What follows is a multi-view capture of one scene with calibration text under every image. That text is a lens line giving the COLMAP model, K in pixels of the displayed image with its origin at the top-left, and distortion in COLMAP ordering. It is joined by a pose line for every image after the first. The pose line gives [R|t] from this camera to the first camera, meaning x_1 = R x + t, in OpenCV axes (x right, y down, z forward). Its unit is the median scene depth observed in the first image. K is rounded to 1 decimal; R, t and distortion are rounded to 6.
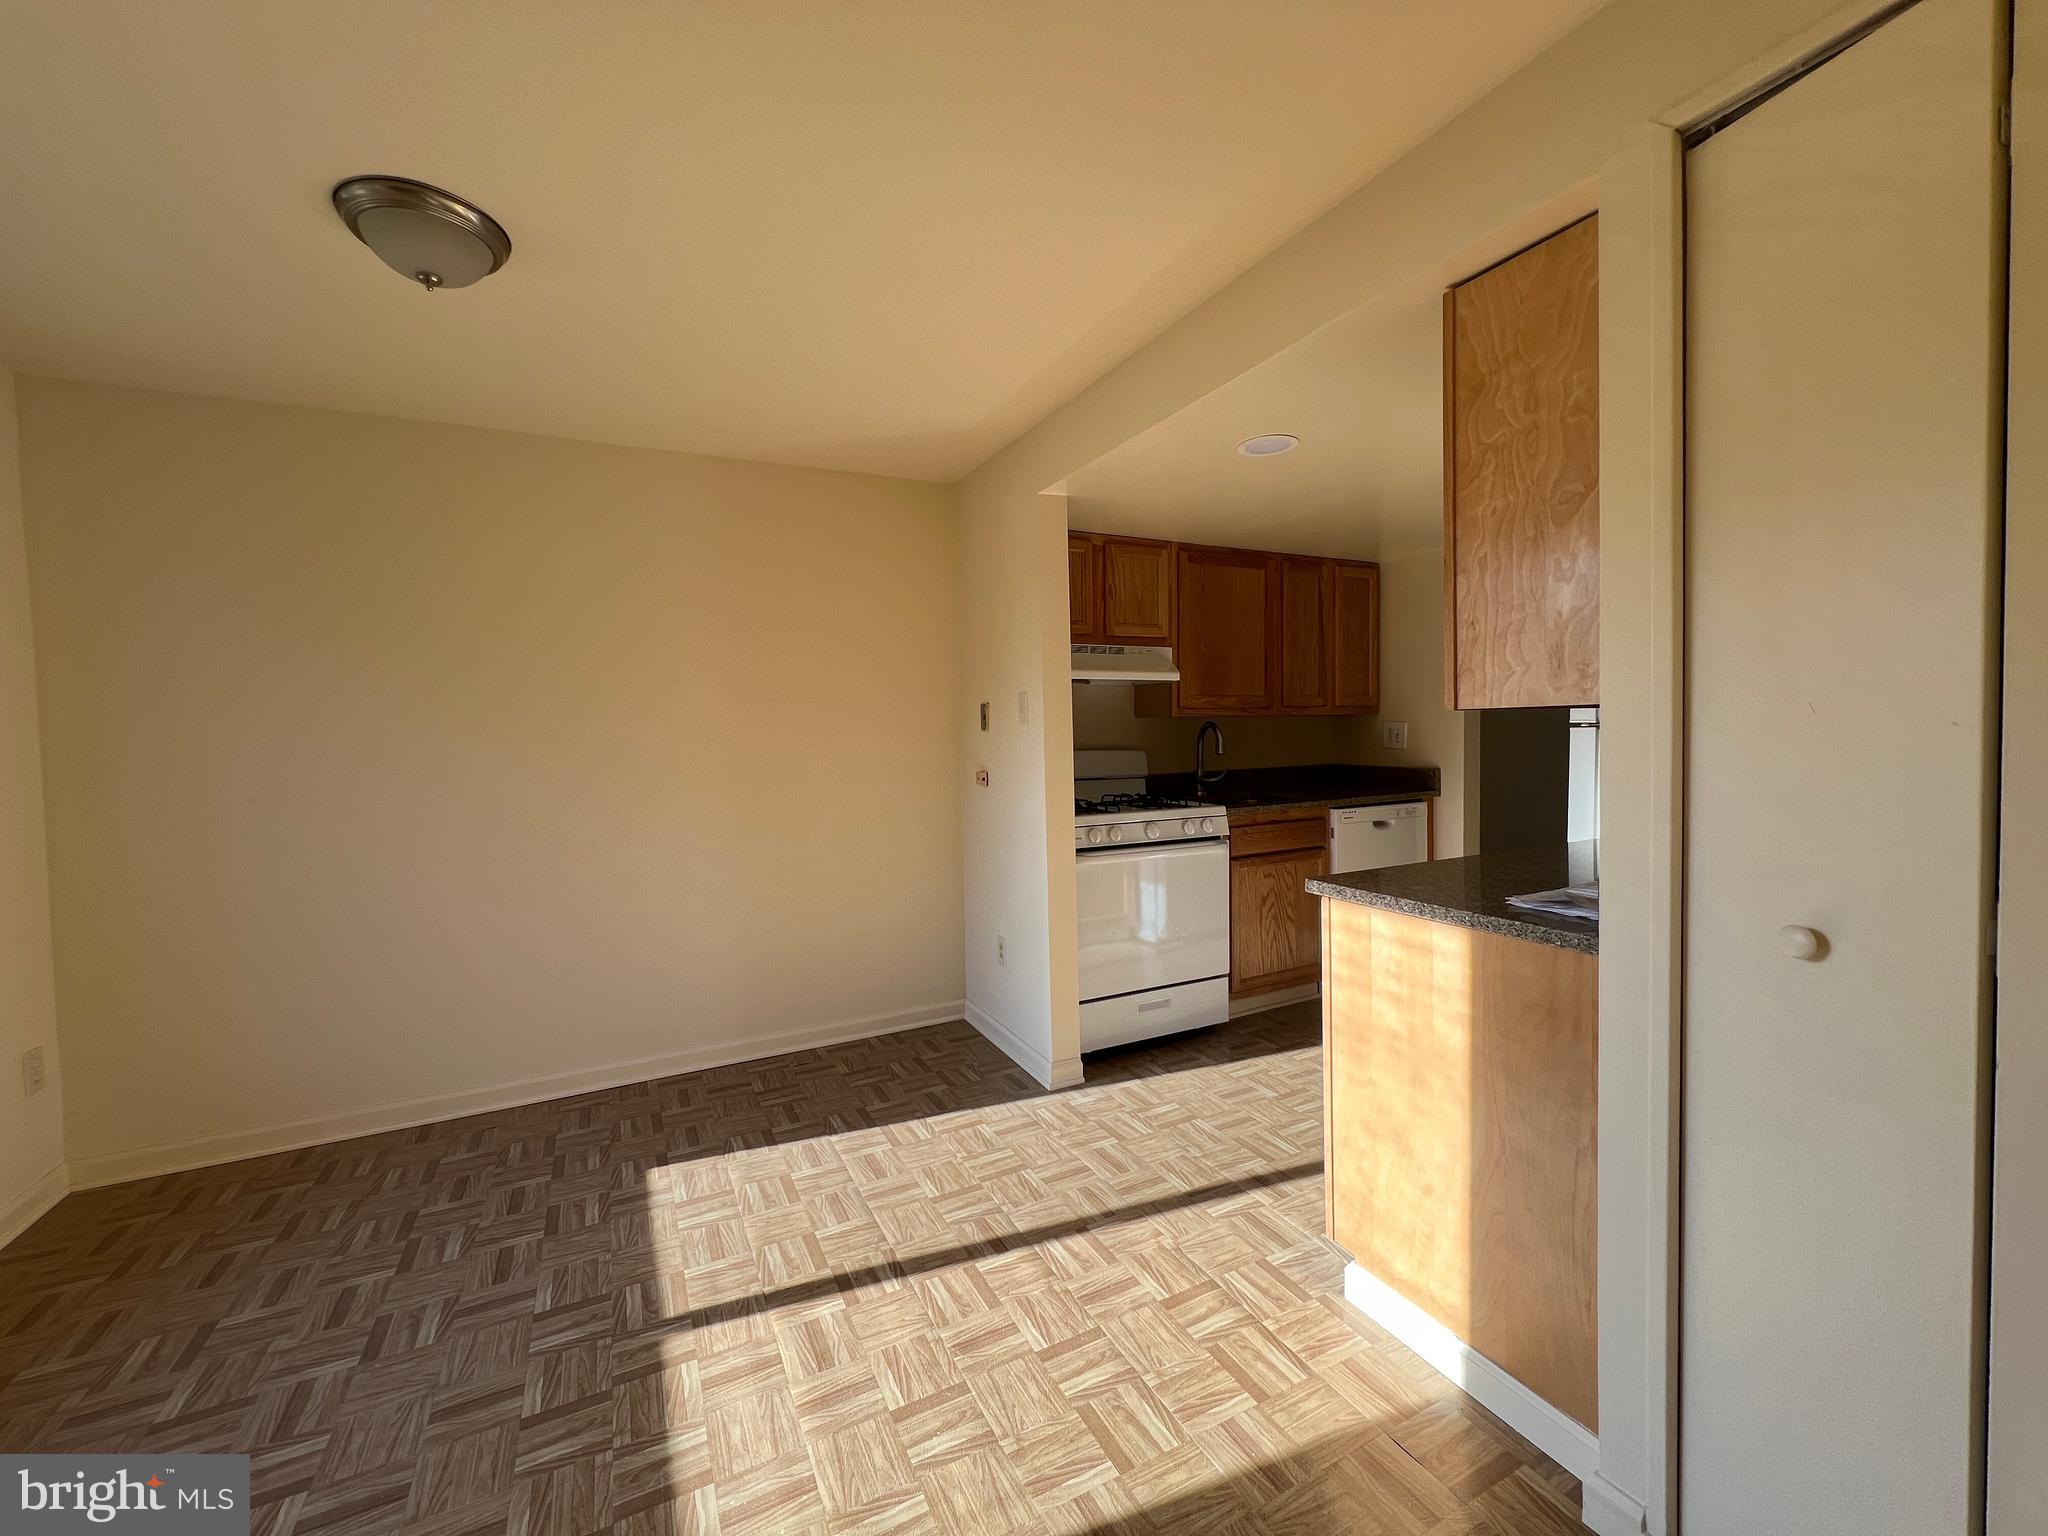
lens RADIAL K [[814.0, 0, 1011.9], [0, 814.0, 764.2], [0, 0, 1]] dist [-0.001768, -0.000290]
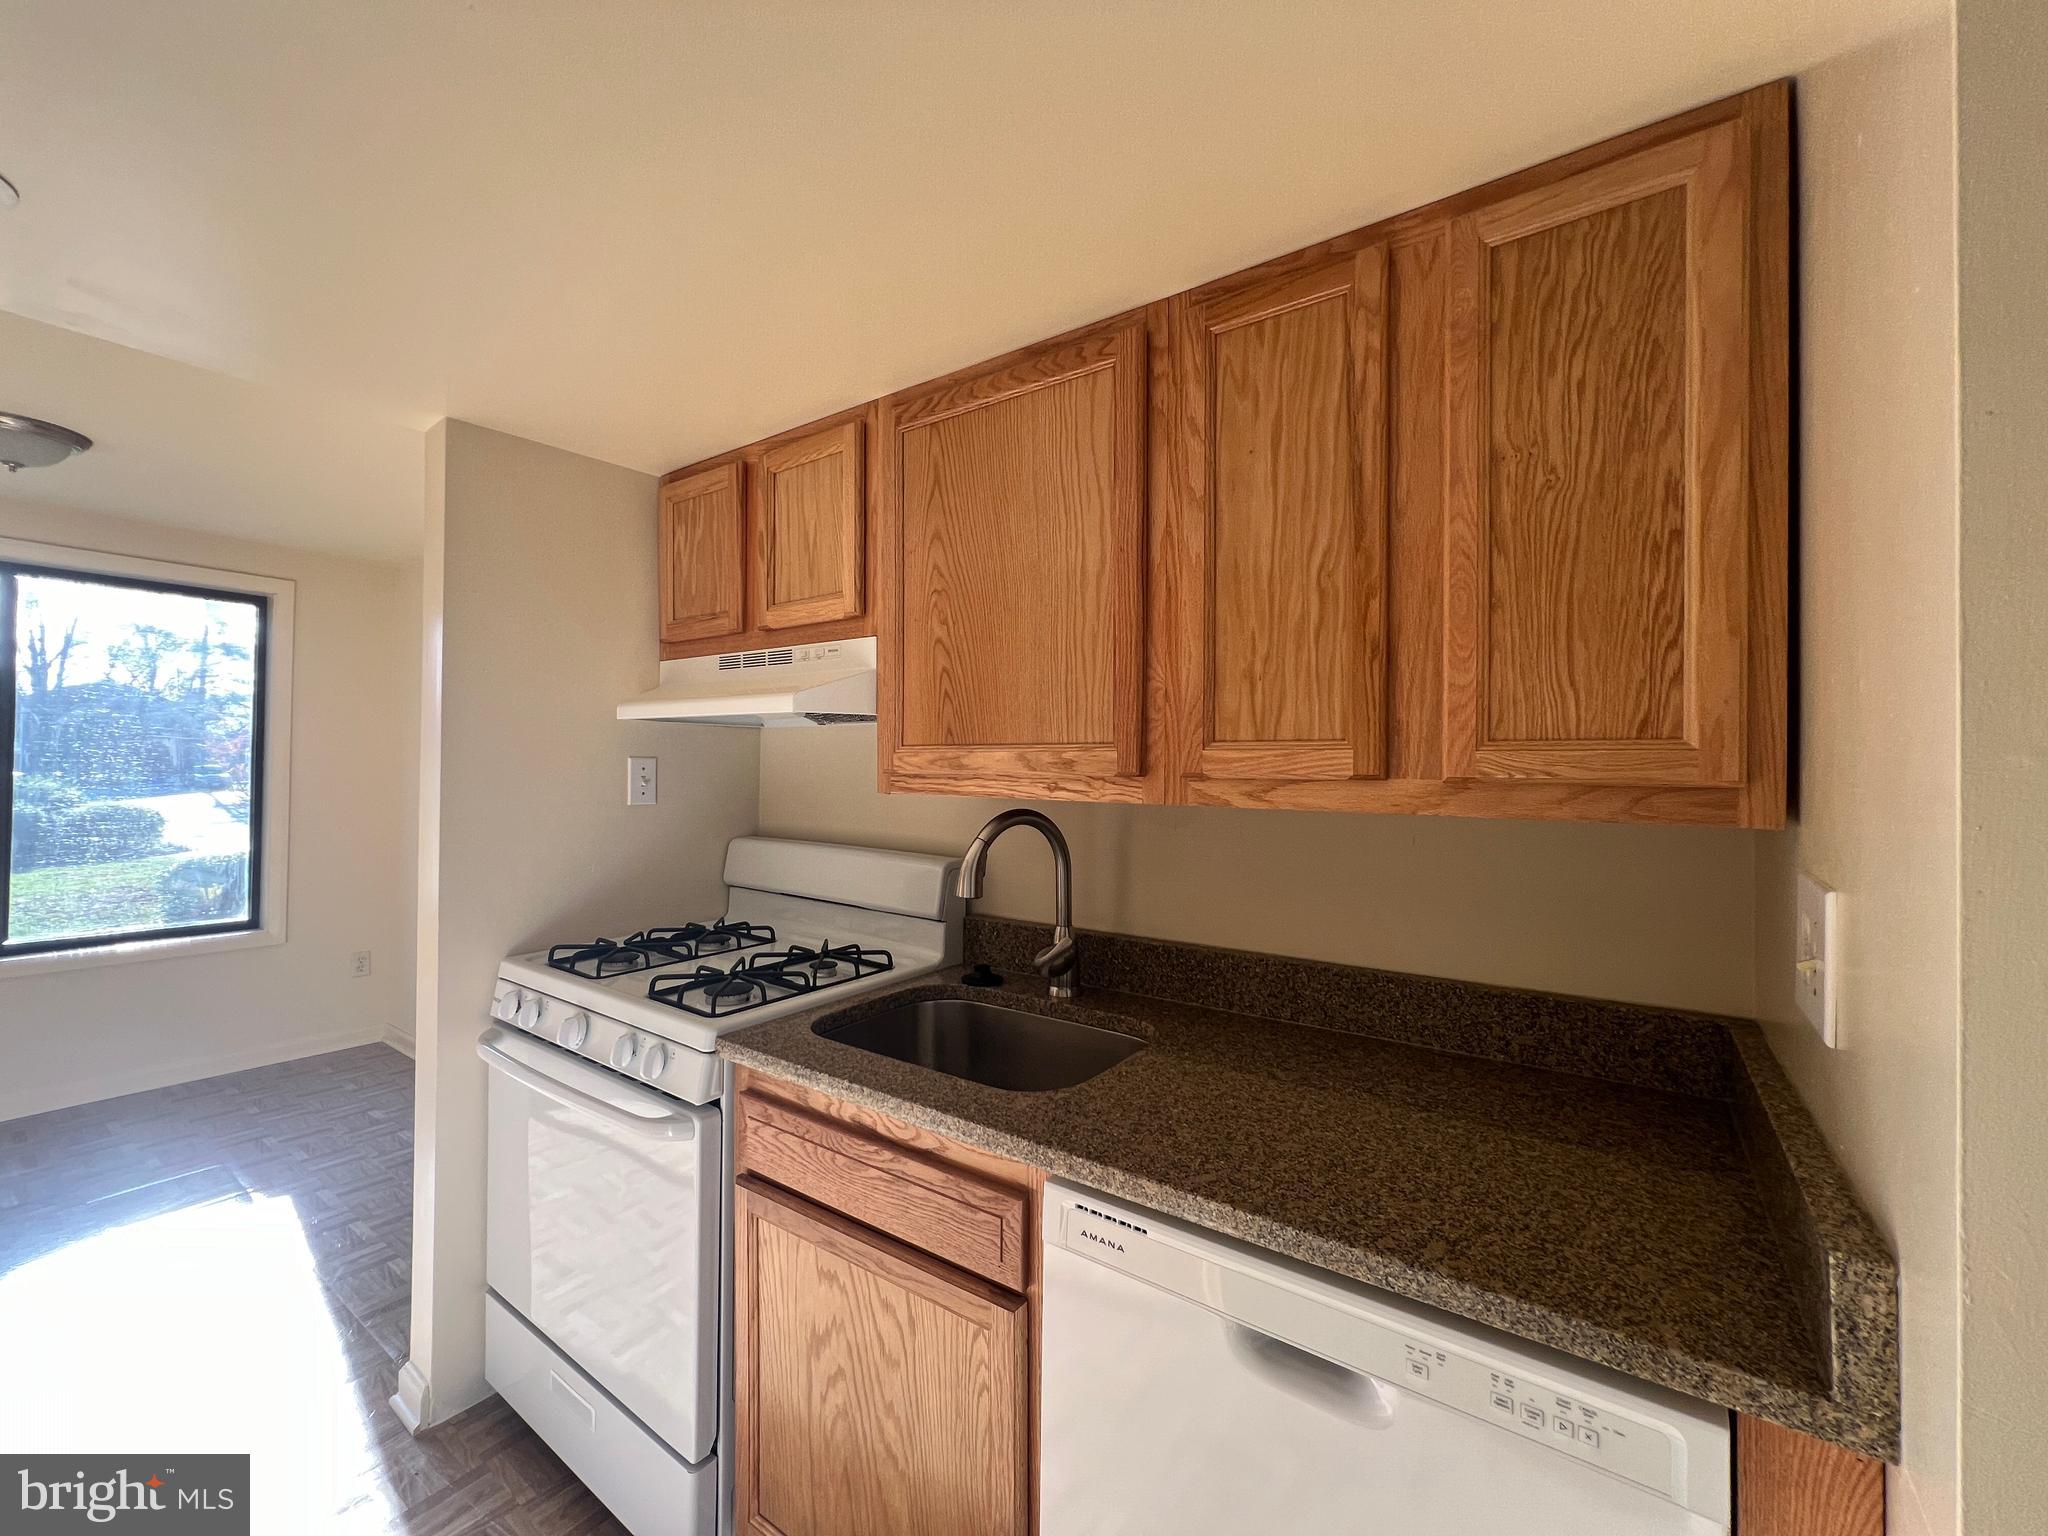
lens RADIAL K [[814.0, 0, 1012.6], [0, 814.0, 755.7], [0, 0, 1]] dist [-0.001768, -0.000290]
pose [[0.470044, 0.013968, -0.882533, 0.623614], [-0.055884, 0.998340, -0.013963, -0.076827], [0.880872, 0.055883, 0.470044, 0.863498]]
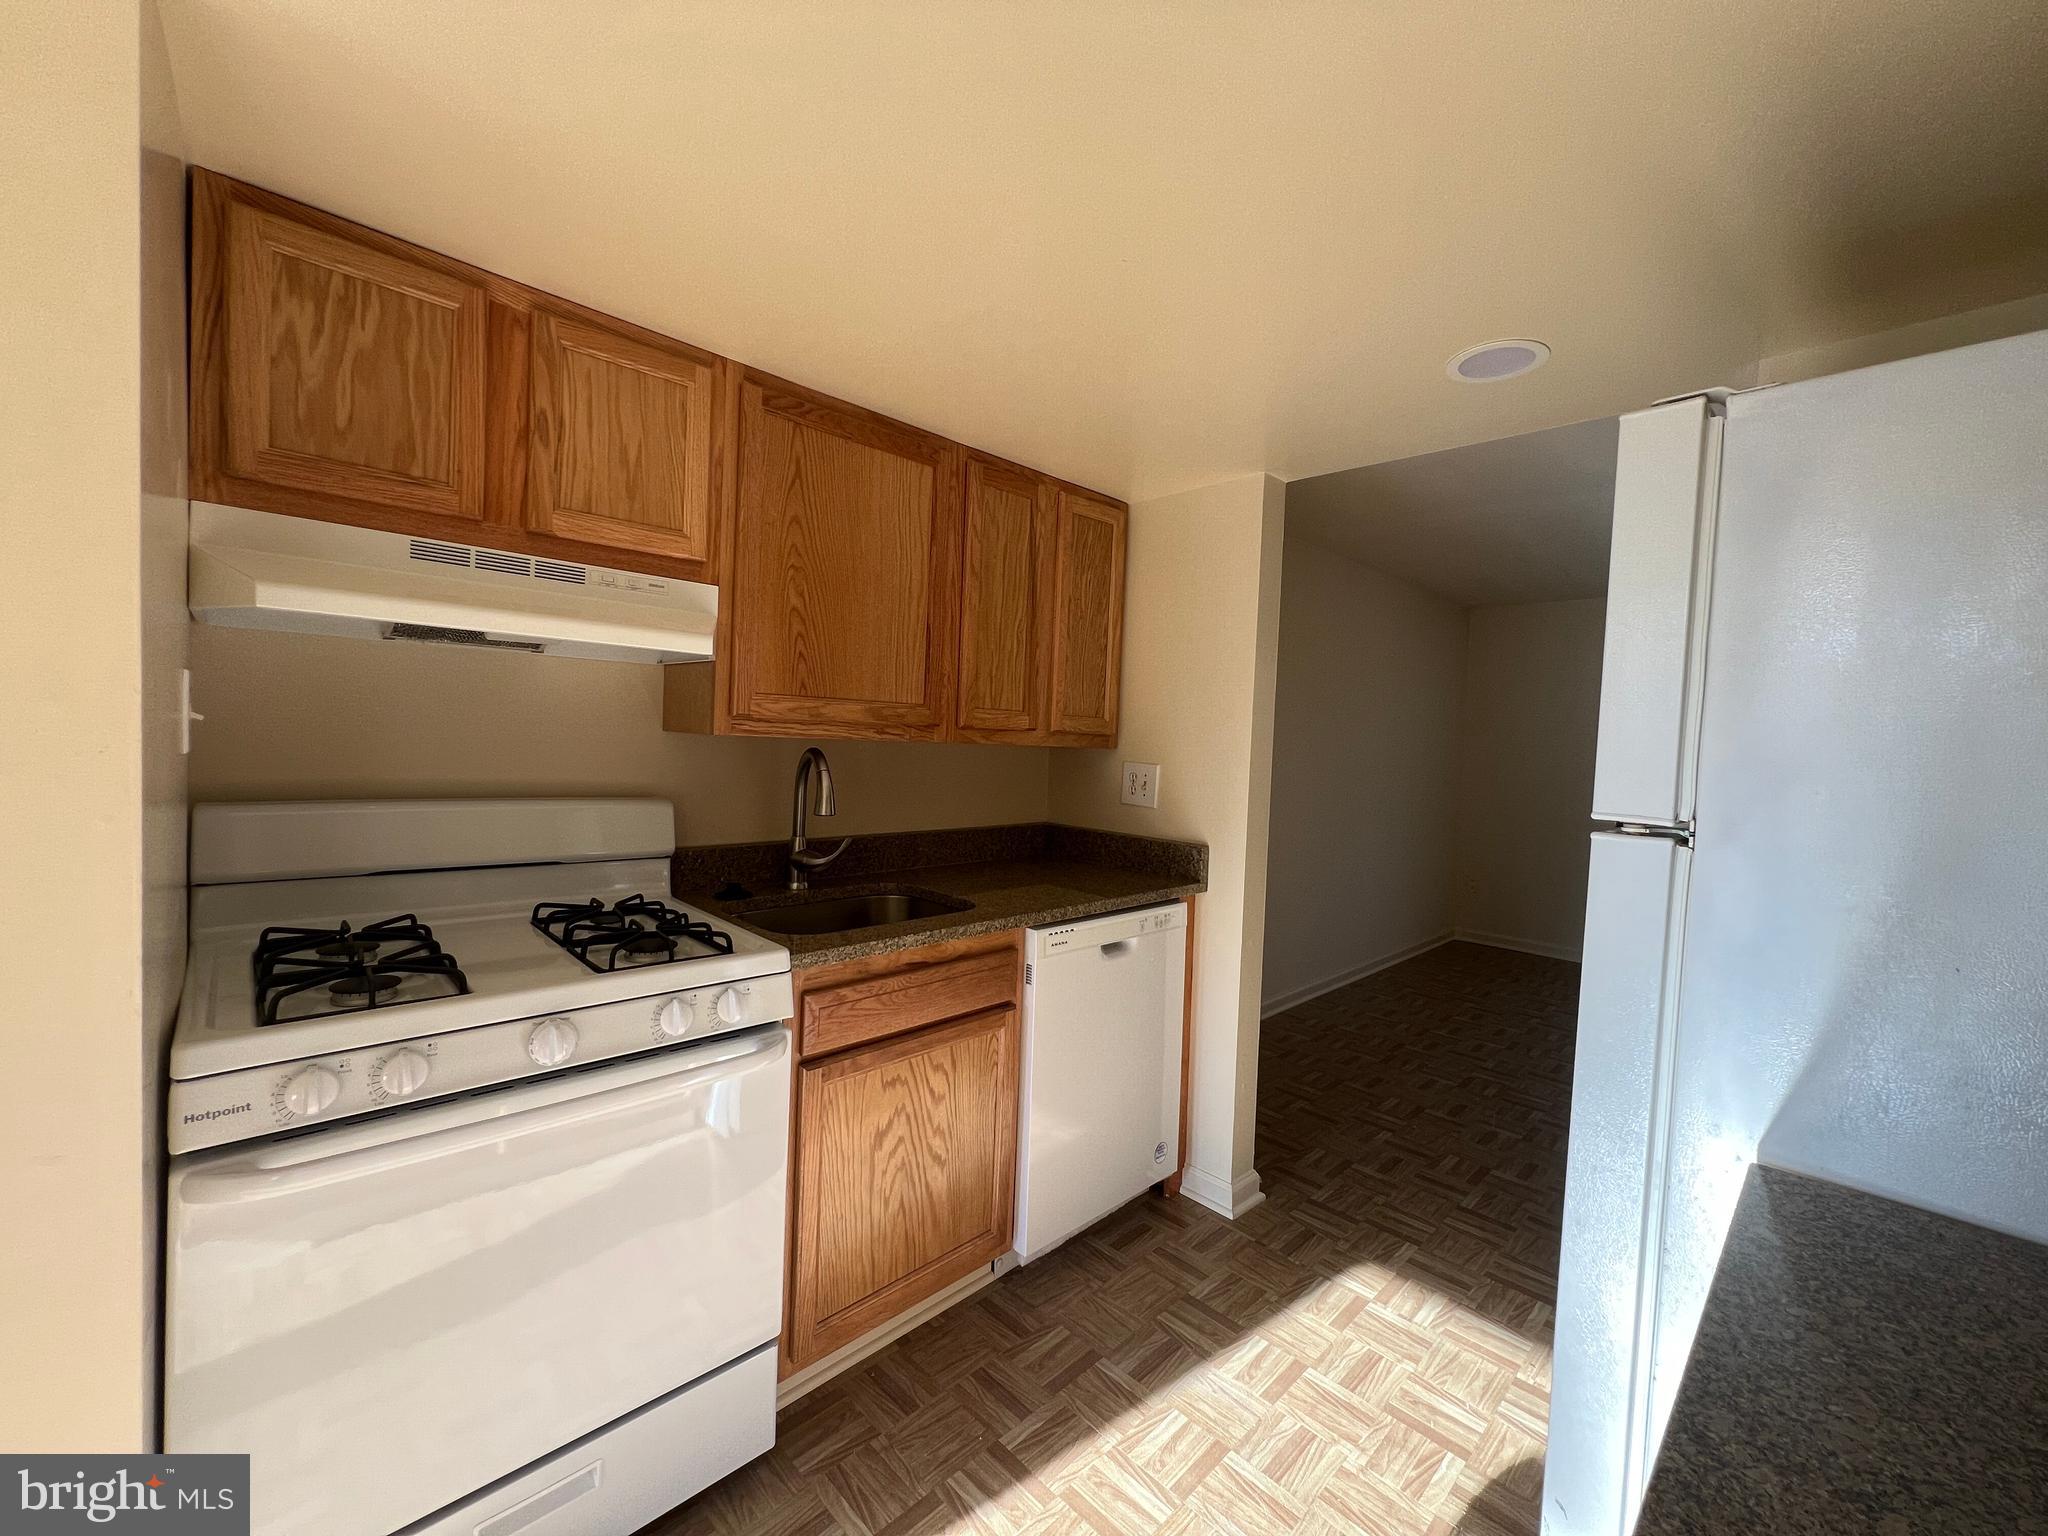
lens RADIAL K [[814.0, 0, 1013.1], [0, 814.0, 762.1], [0, 0, 1]] dist [-0.001768, -0.000290]
pose [[0.953099, 0.047135, 0.298966, 0.223656], [-0.043030, 0.998868, -0.020300, -0.041014], [-0.299584, 0.006483, 0.954048, 0.508226]]
